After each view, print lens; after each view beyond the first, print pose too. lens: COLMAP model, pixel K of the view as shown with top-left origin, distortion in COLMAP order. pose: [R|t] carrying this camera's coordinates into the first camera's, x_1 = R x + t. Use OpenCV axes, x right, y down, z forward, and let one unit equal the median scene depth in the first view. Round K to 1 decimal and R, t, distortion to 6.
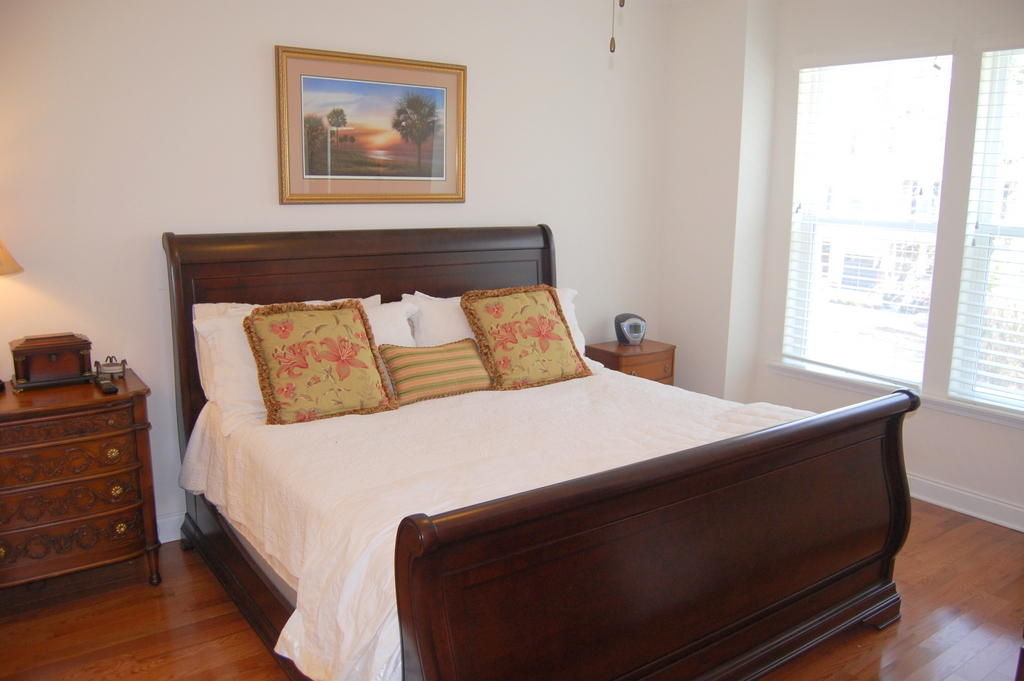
lens RADIAL K [[843.6, 0, 510.4], [0, 843.6, 354.1], [0, 0, 1]] dist [-0.073442, 0.018489]
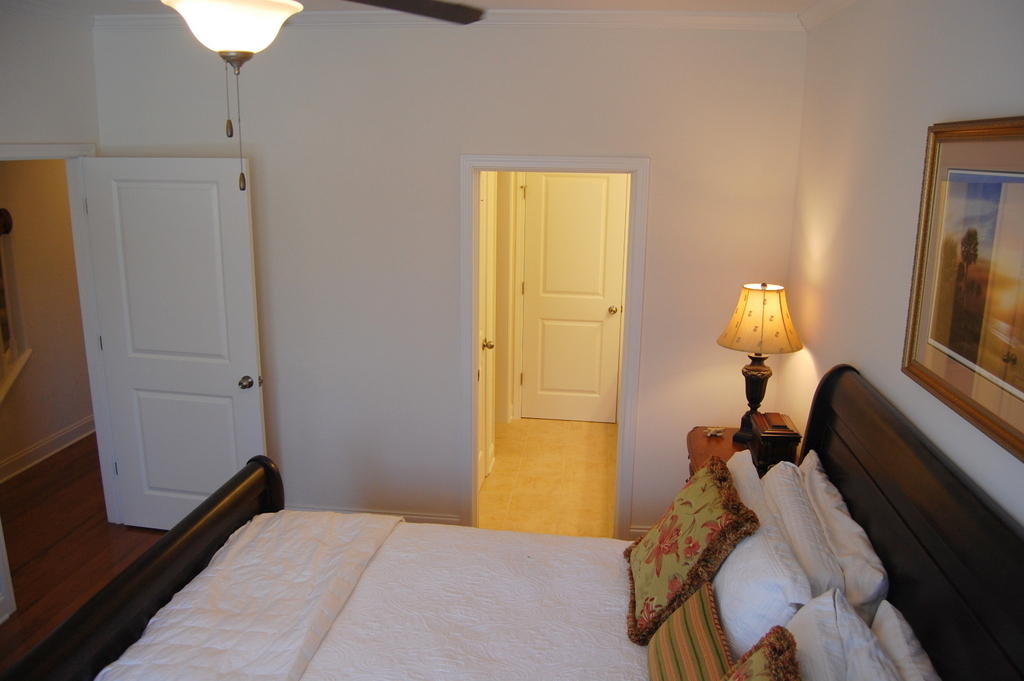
lens RADIAL K [[801.0, 0, 512.0], [0, 801.0, 340.5], [0, 0, 1]] dist [-0.065089, 0.007026]
pose [[-0.671786, 0.149640, -0.725473, 0.356974], [-0.167617, 0.923271, 0.345653, -0.358421], [0.721532, 0.353807, -0.595158, 1.134681]]
